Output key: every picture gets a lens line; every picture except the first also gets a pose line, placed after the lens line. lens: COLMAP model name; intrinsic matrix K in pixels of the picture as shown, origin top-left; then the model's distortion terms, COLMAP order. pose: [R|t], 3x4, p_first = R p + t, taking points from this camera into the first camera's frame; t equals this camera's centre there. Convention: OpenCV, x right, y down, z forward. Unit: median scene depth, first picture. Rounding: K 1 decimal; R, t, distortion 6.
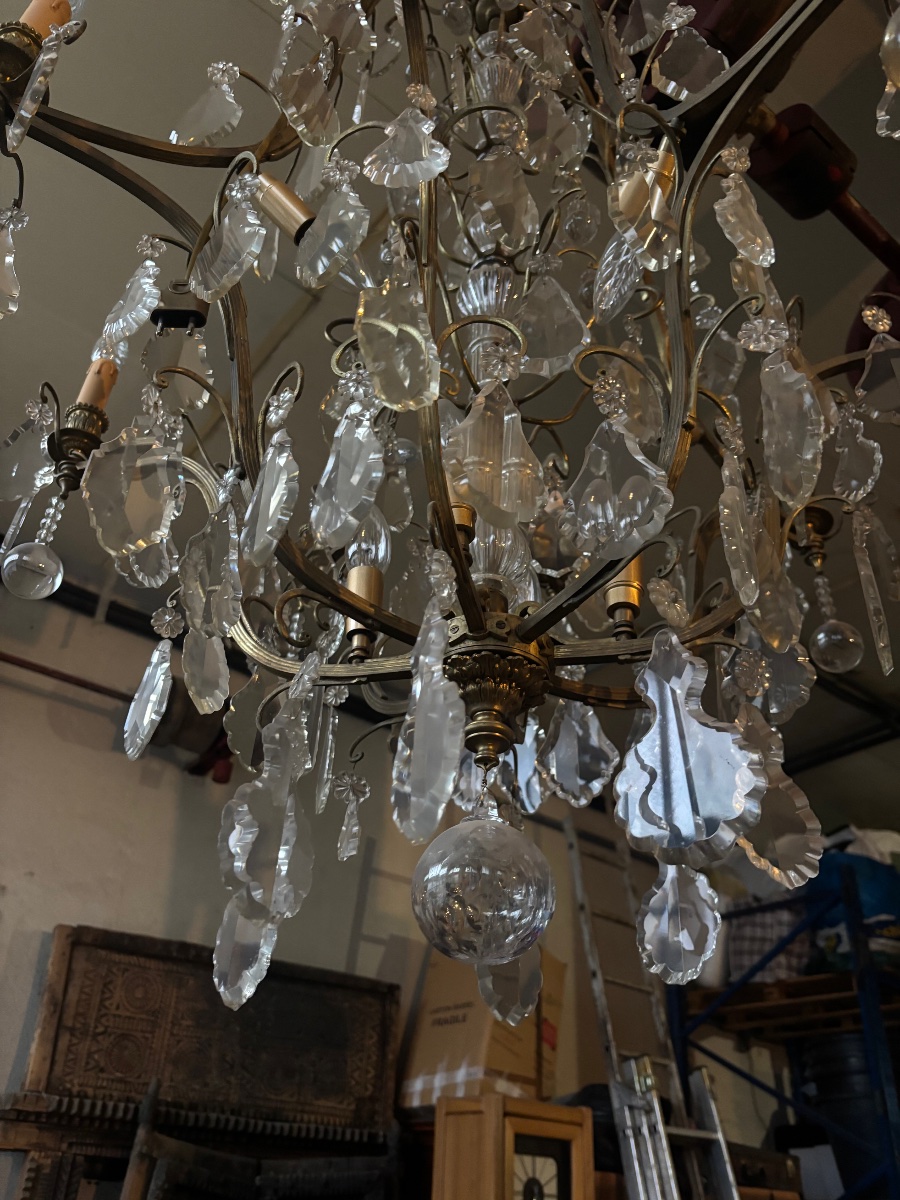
lens RADIAL K [[892.2, 0, 450.0], [0, 892.2, 600.0], [0, 0, 1]] dist [0.060174, -0.083536]
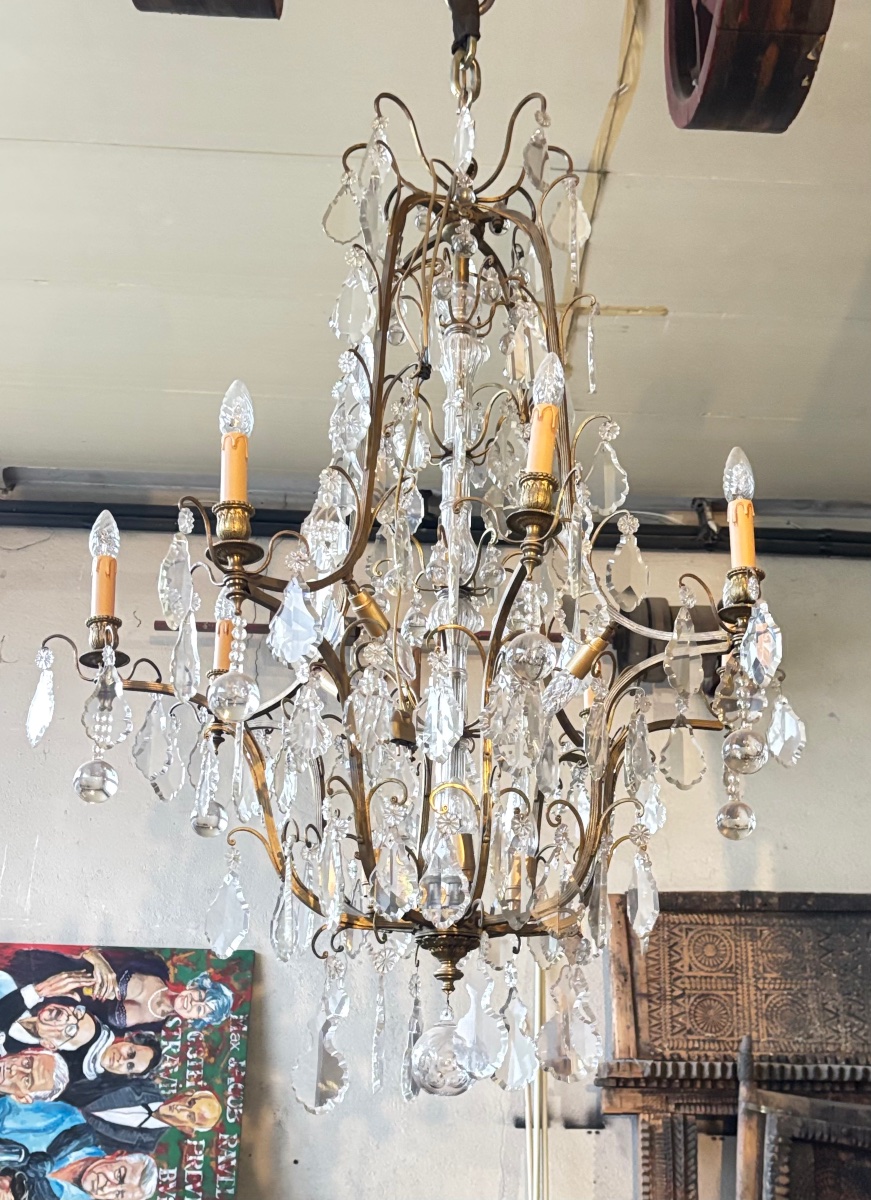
lens RADIAL K [[1417.7, 0, 492.1], [0, 1417.7, 679.7], [0, 0, 1]] dist [0.084409, -0.290900]
pose [[0.822049, -0.195554, -0.534784, 0.305998], [0.337809, 0.923538, 0.181557, -0.155451], [0.458389, -0.329904, 0.825253, -0.197534]]
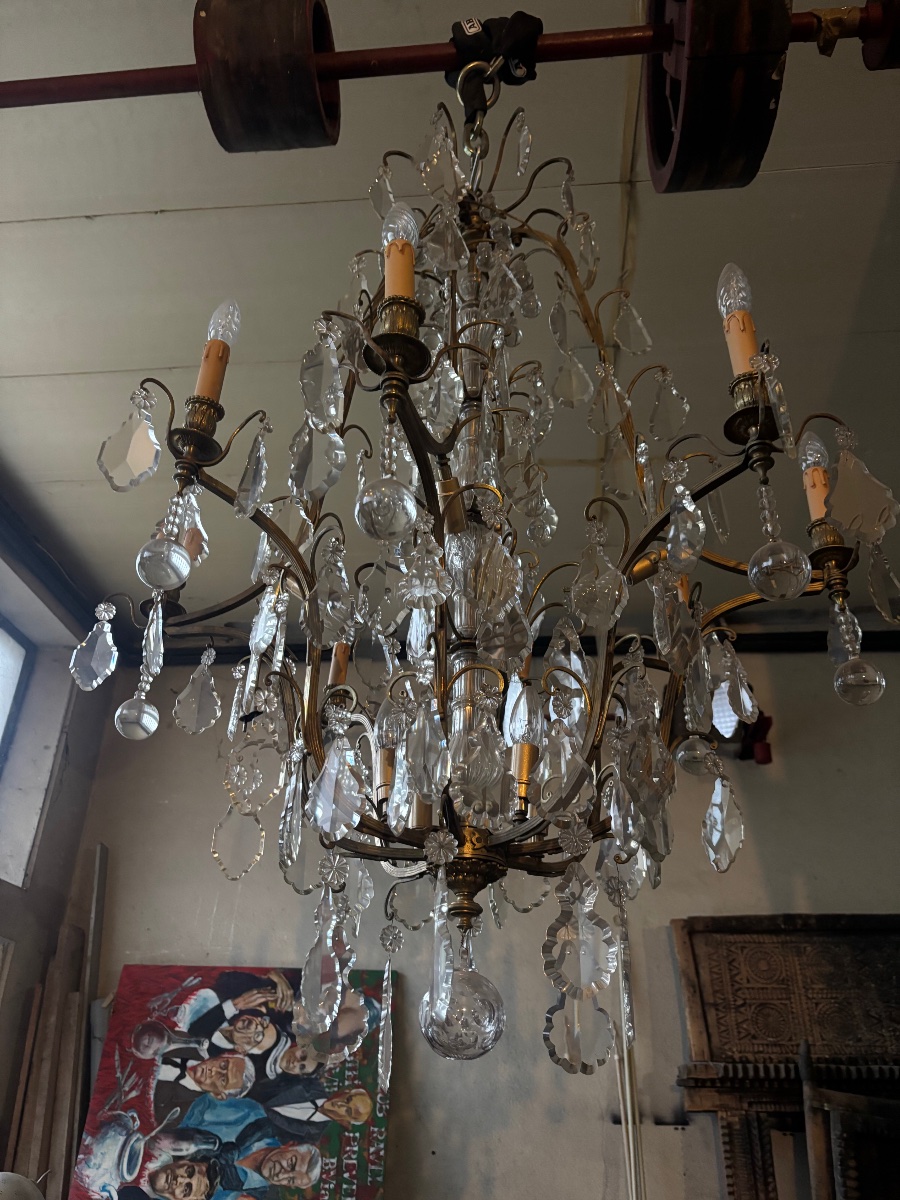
lens RADIAL K [[892.2, 0, 450.0], [0, 892.2, 600.0], [0, 0, 1]] dist [0.060174, -0.083536]
pose [[0.725989, -0.365251, -0.582693, 0.192209], [0.396411, 0.914631, -0.079425, -0.040002], [0.561960, -0.173324, 0.808802, -0.032502]]
